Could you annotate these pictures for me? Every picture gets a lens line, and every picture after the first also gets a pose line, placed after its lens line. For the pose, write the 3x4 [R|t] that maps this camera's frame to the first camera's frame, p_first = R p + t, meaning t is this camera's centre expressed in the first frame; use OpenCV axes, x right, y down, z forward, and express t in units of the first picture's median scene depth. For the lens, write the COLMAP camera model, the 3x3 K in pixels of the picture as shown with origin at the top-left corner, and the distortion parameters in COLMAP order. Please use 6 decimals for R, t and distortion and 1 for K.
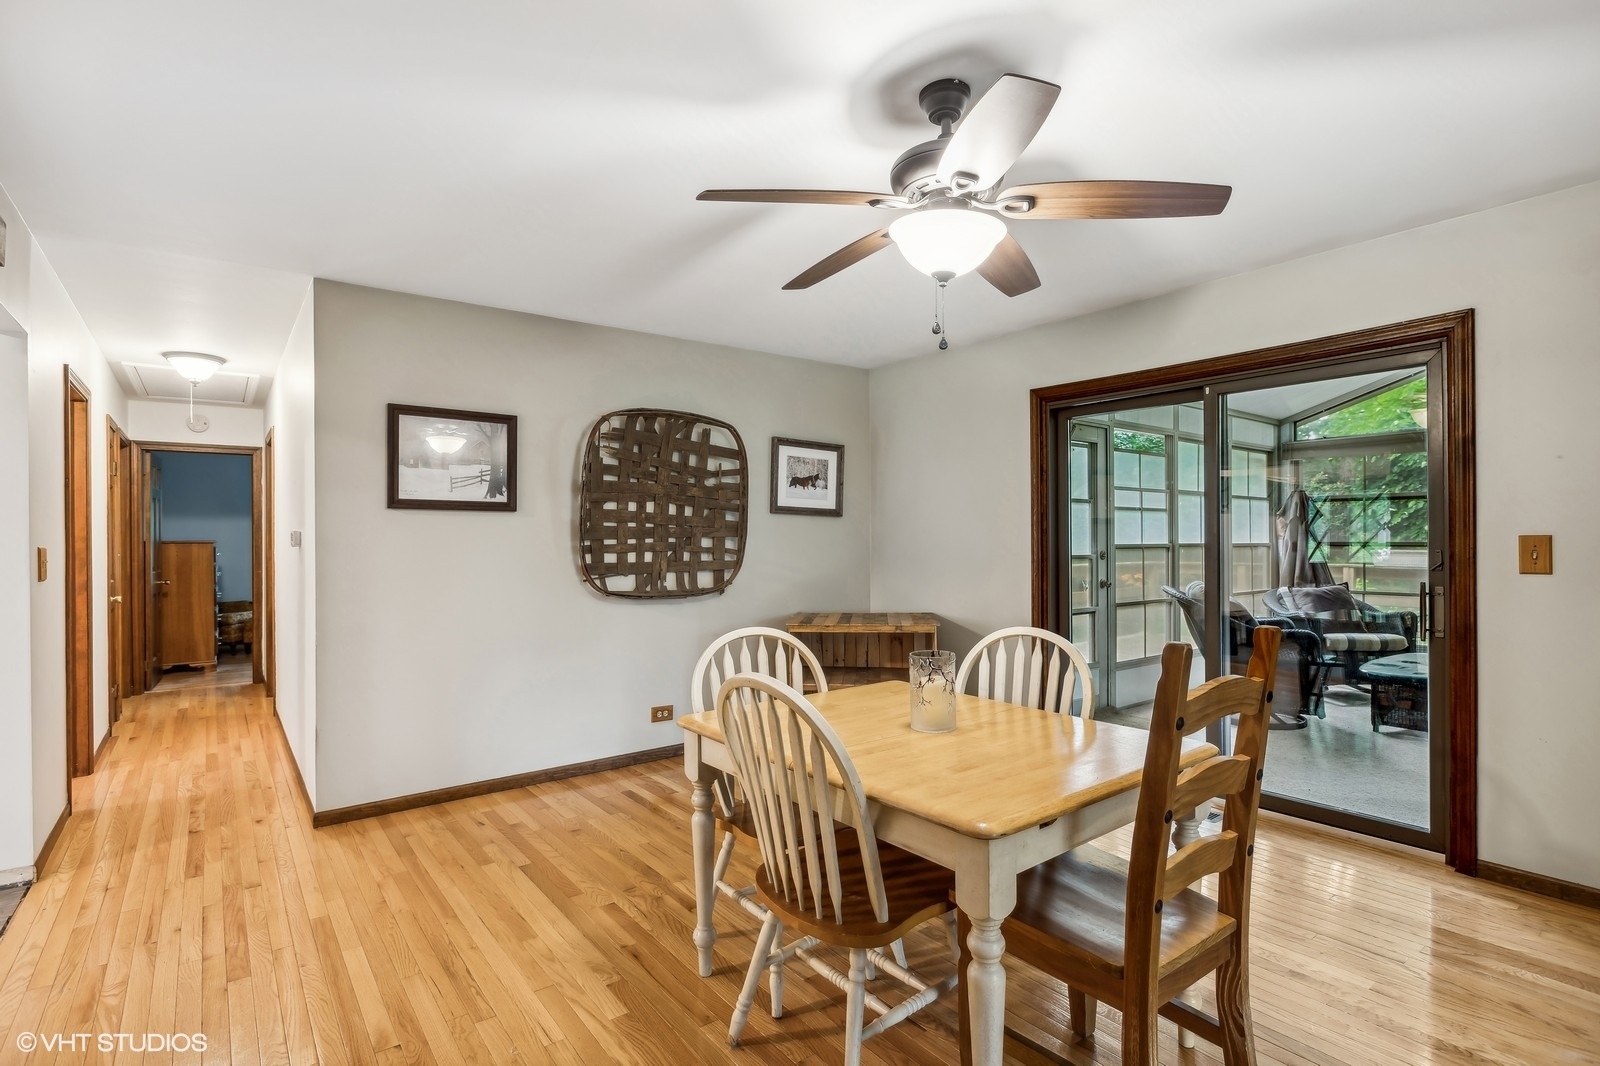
lens RADIAL K [[804.1, 0, 808.2], [0, 804.1, 541.2], [0, 0, 1]] dist [-0.010421, -0.001180]
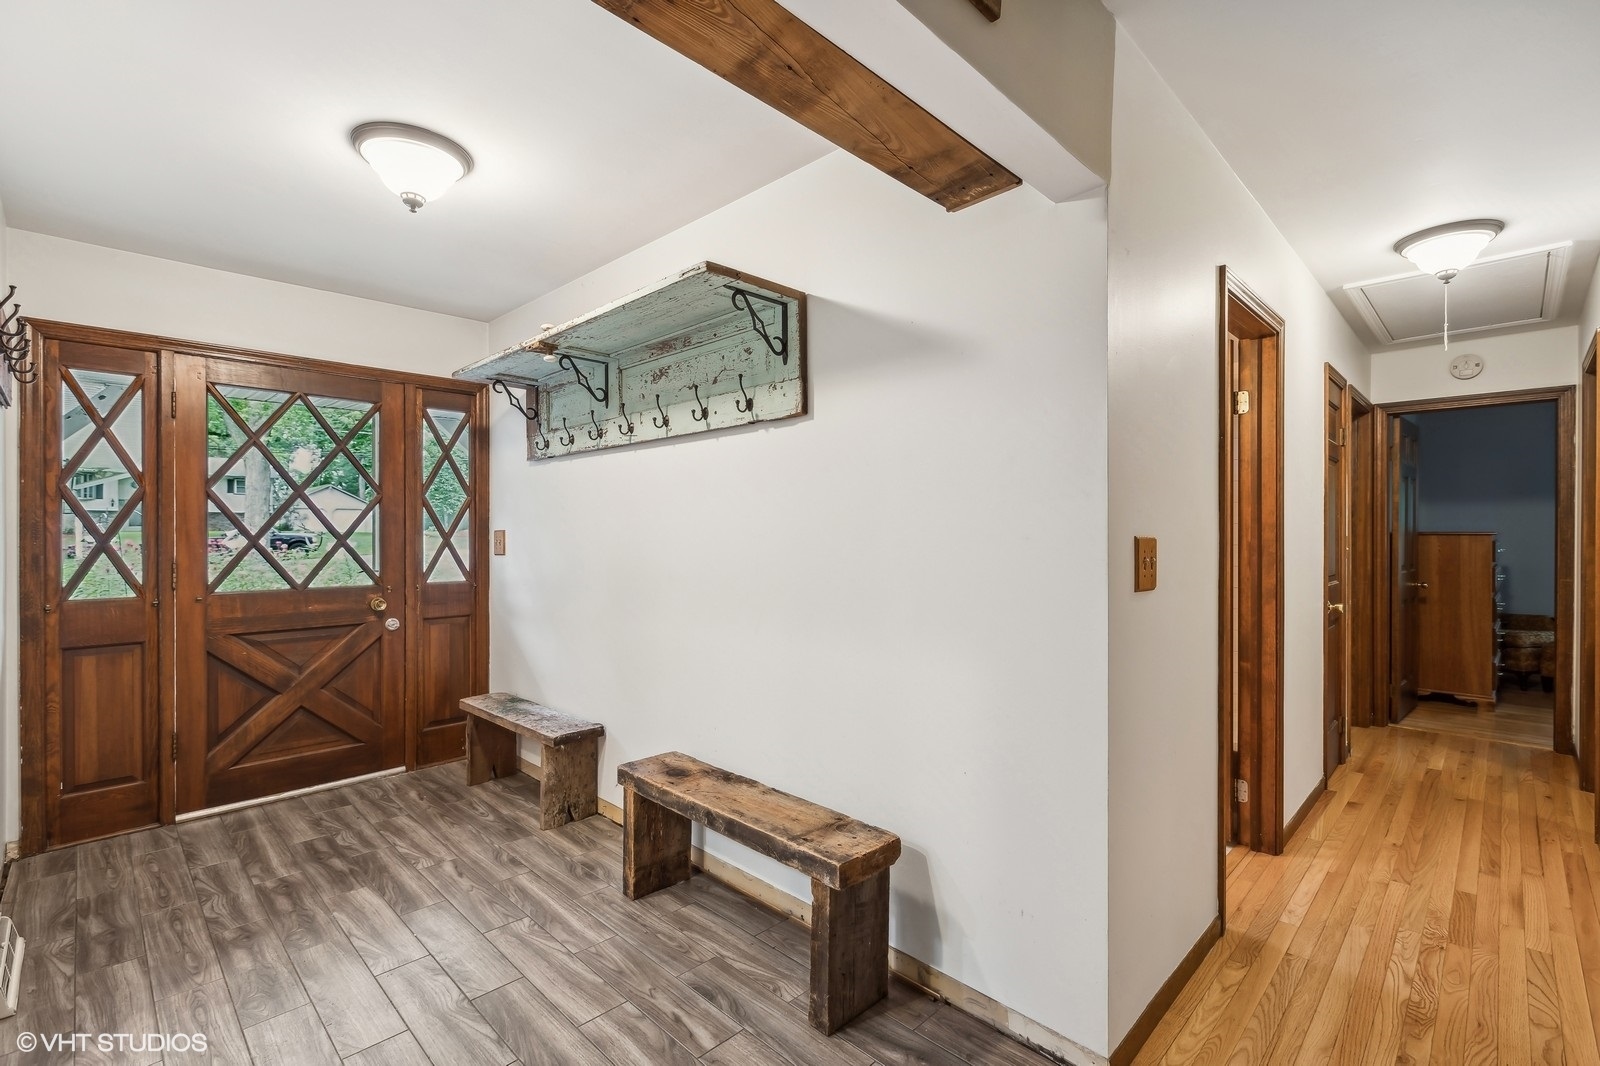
lens RADIAL K [[719.3, 0, 802.8], [0, 719.3, 532.8], [0, 0, 1]] dist [-0.000803, -0.000897]
pose [[0.151171, 0.005248, -0.988494, -0.219679], [-0.006999, 0.999967, 0.004238, 0.001979], [0.988483, 0.006278, 0.151203, 0.319247]]
